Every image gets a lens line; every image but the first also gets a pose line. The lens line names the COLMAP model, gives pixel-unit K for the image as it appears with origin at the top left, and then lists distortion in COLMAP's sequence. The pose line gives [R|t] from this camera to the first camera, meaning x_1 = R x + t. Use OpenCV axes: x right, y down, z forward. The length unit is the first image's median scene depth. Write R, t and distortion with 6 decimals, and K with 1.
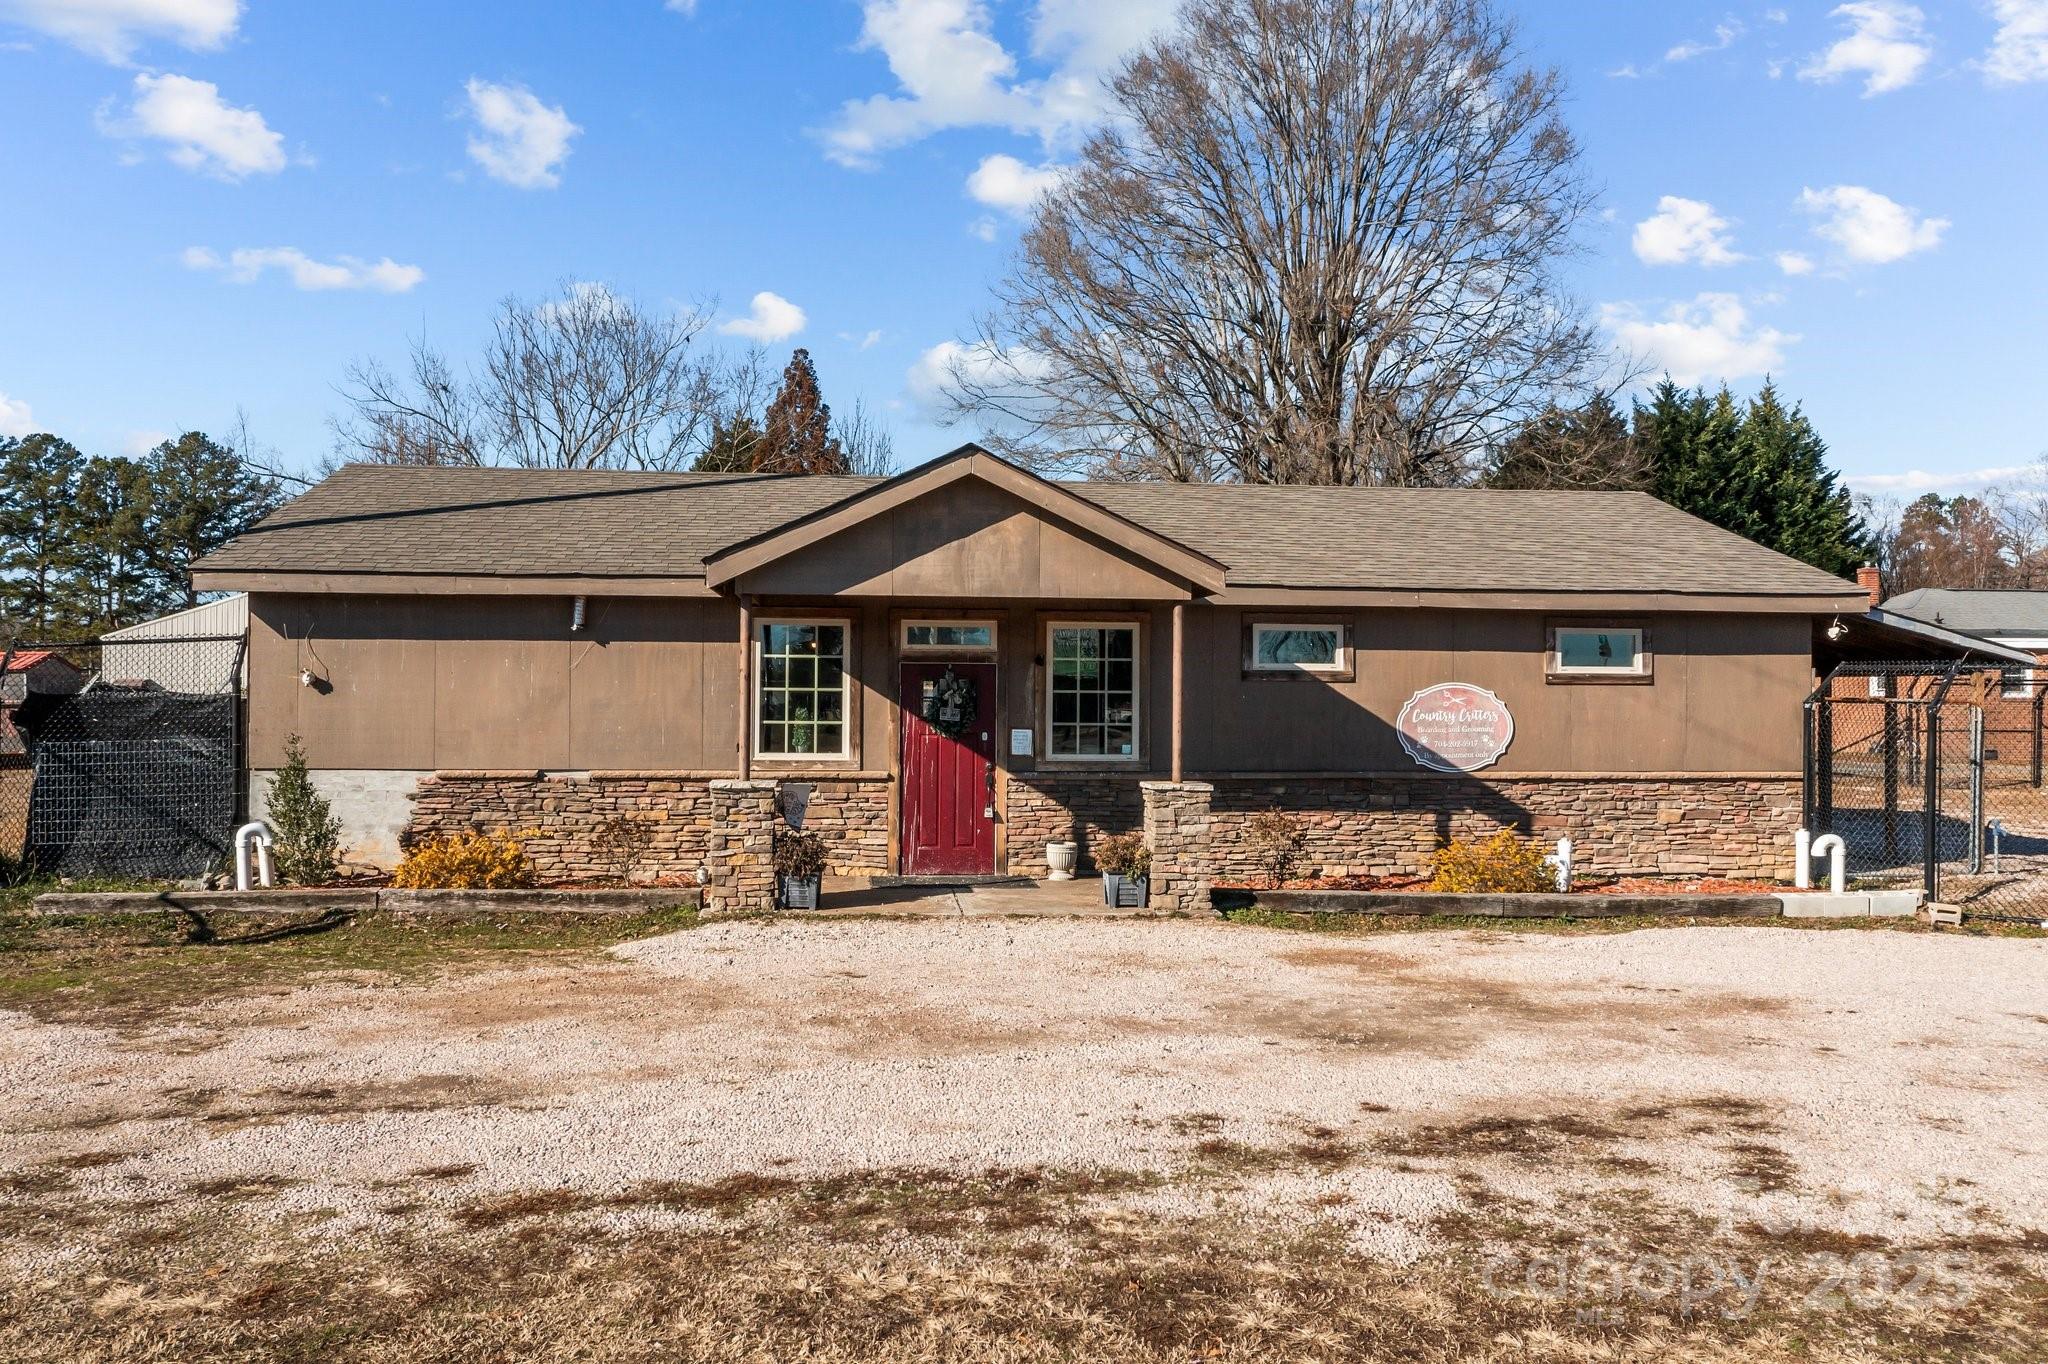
lens RADIAL K [[1638.3, 0, 1018.9], [0, 1638.3, 677.7], [0, 0, 1]] dist [-0.005547, 0.006528]
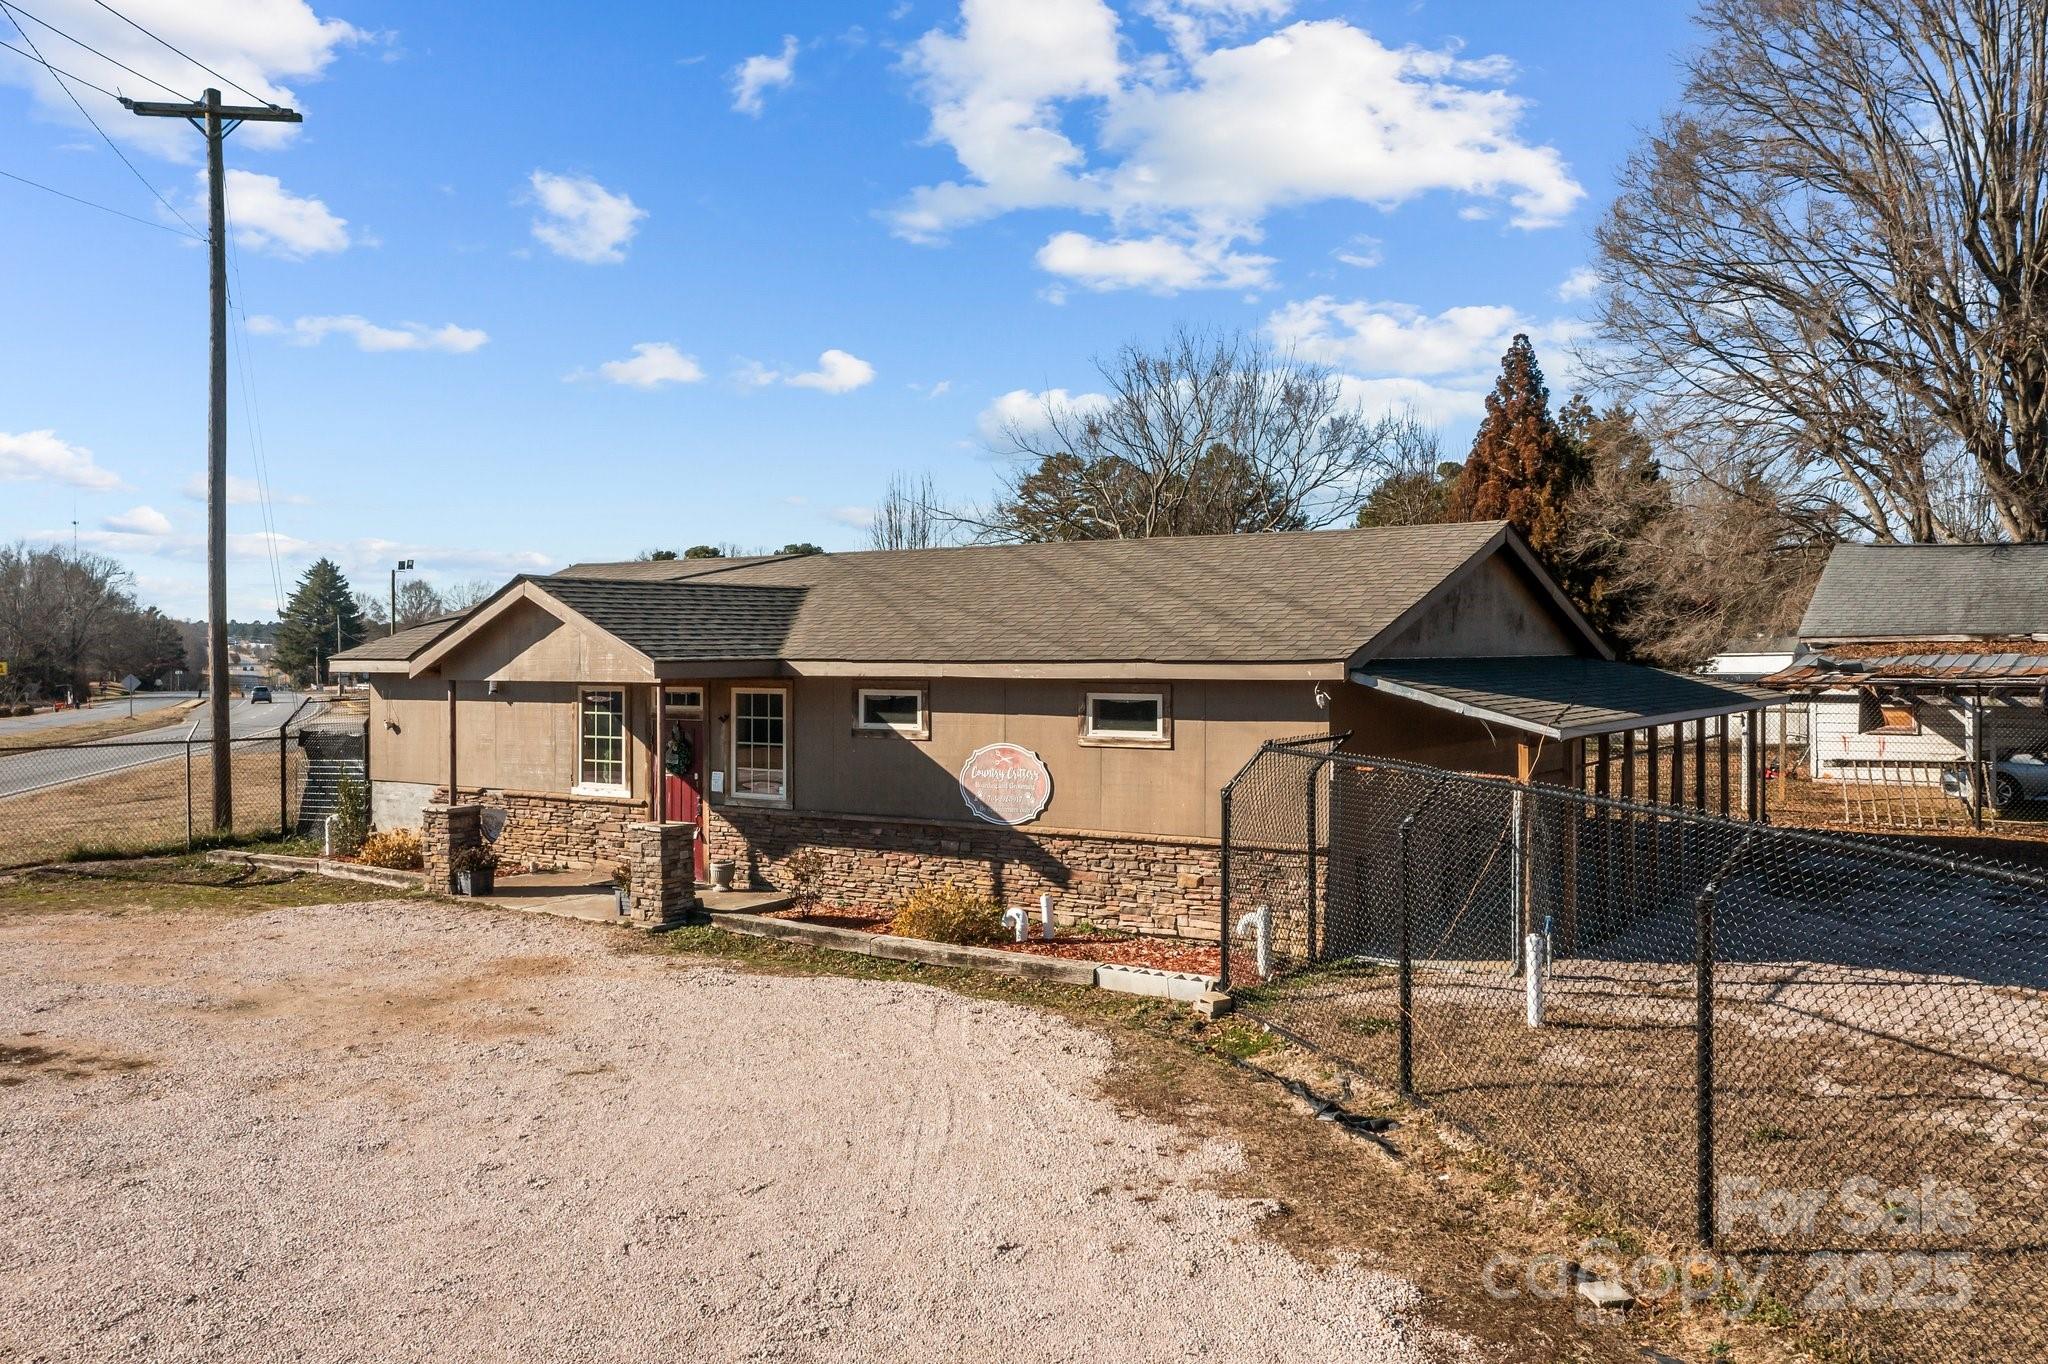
lens RADIAL K [[1638.3, 0, 1018.9], [0, 1638.3, 677.7], [0, 0, 1]] dist [-0.005547, 0.006528]
pose [[0.762368, 0.001963, -0.647141, 0.986471], [0.013941, 0.999714, 0.019456, -0.062216], [0.646994, -0.023854, 0.762122, 0.172381]]
